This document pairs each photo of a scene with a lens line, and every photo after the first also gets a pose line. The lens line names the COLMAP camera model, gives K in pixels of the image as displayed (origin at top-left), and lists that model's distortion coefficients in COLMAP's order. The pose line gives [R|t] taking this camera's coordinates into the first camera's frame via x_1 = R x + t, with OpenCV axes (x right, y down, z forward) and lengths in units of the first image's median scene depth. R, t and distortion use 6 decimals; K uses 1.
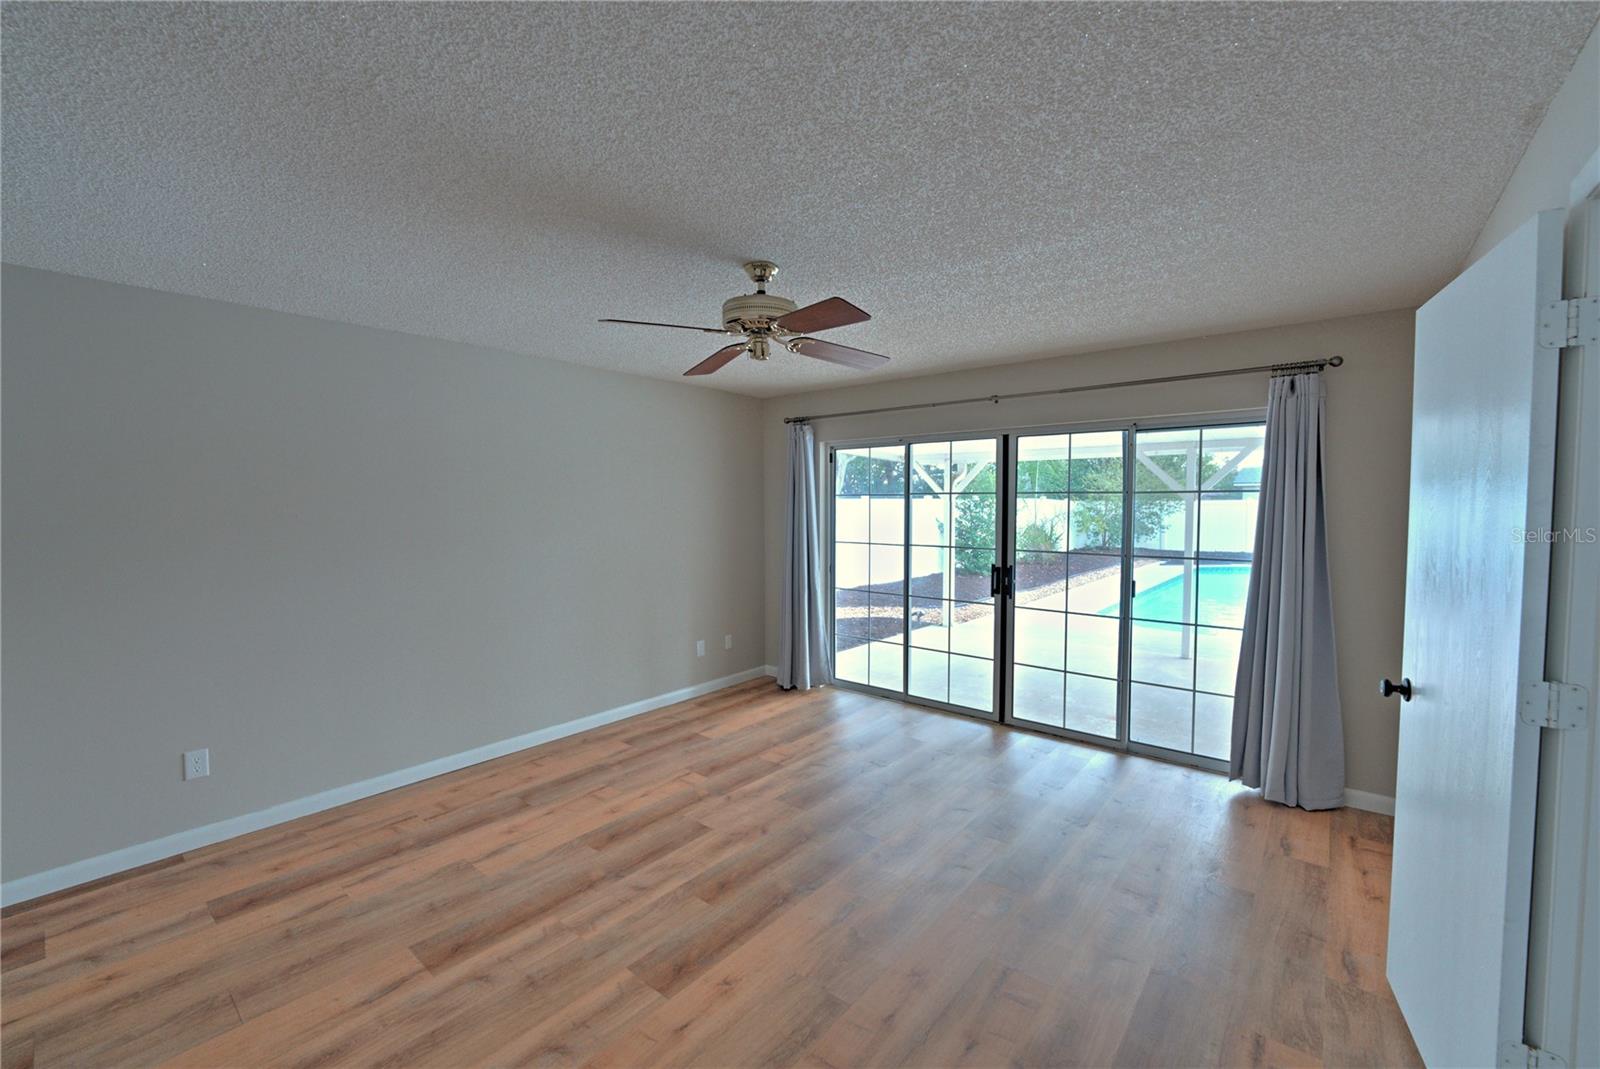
lens RADIAL K [[651.7, 0, 803.3], [0, 651.7, 536.2], [0, 0, 1]] dist [0.000200, -0.006717]
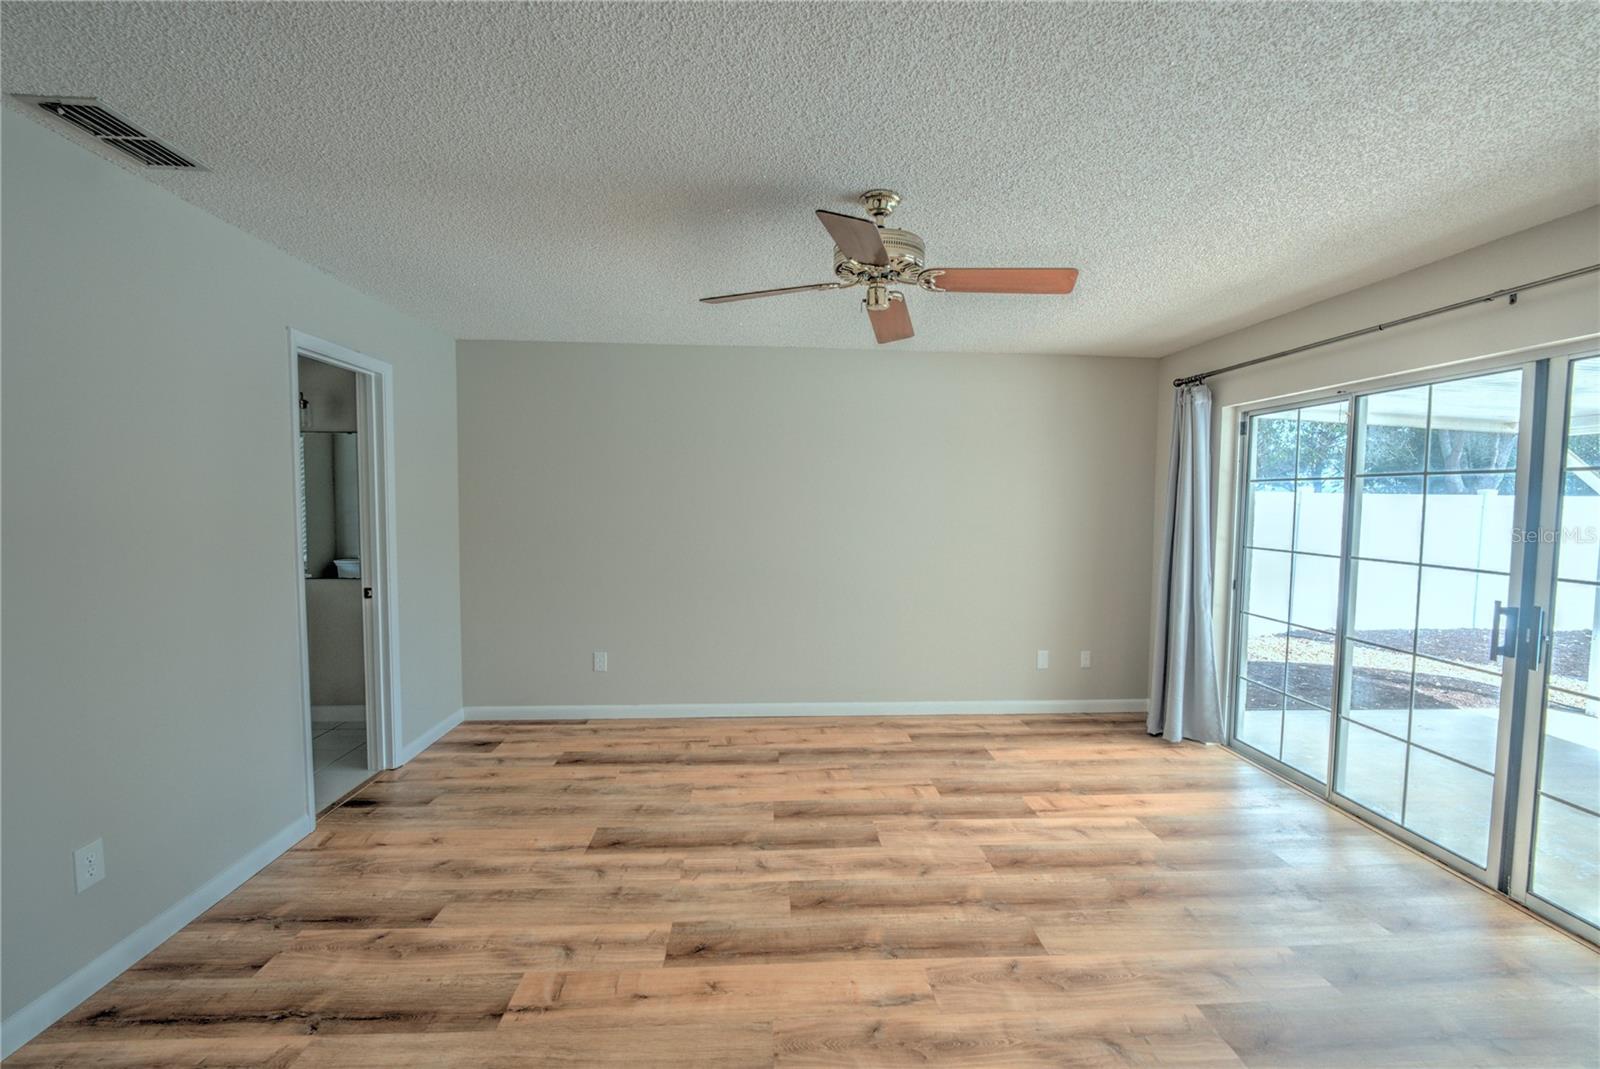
lens RADIAL K [[651.7, 0, 803.3], [0, 651.7, 536.2], [0, 0, 1]] dist [0.000200, -0.006717]
pose [[0.681622, 0.051963, -0.729857, 0.357193], [-0.049838, 0.998456, 0.024542, 0.005696], [0.730006, 0.019646, 0.683159, 0.254463]]
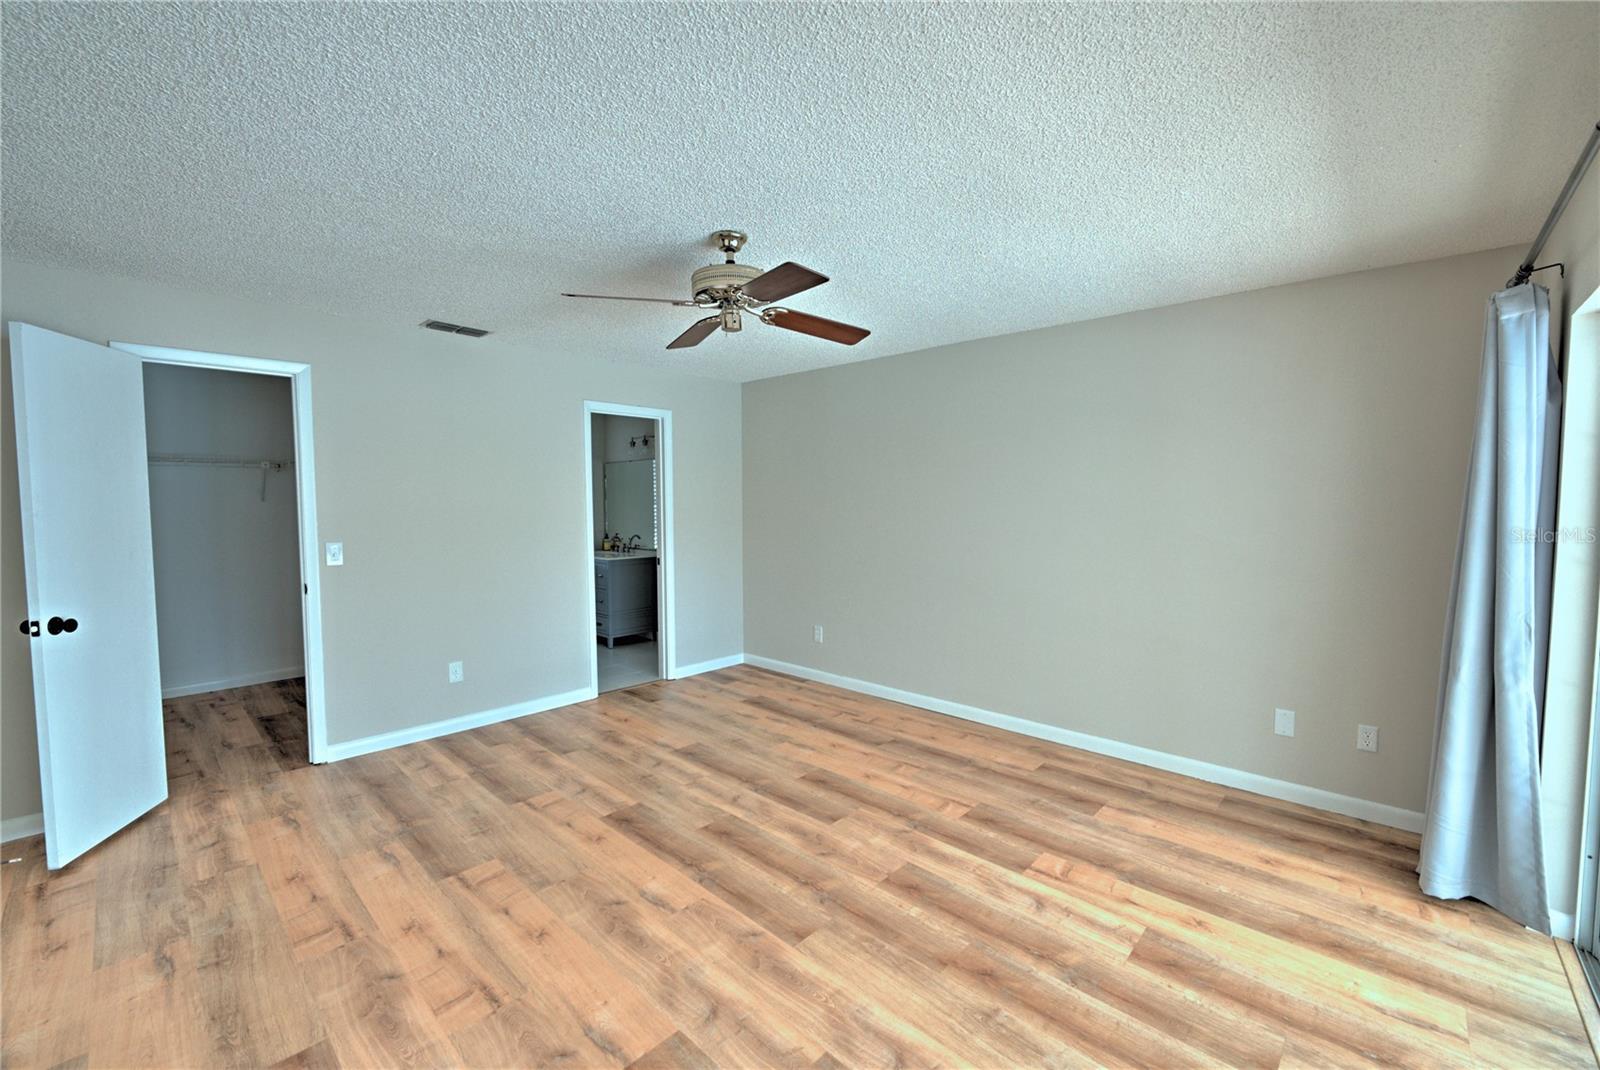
lens RADIAL K [[651.7, 0, 803.3], [0, 651.7, 536.7], [0, 0, 1]] dist [0.000200, -0.006717]
pose [[-0.067573, 0.062059, -0.995782, 0.662095], [-0.048538, 0.996677, 0.065408, -0.023261], [0.996533, 0.052753, -0.064336, 0.848307]]
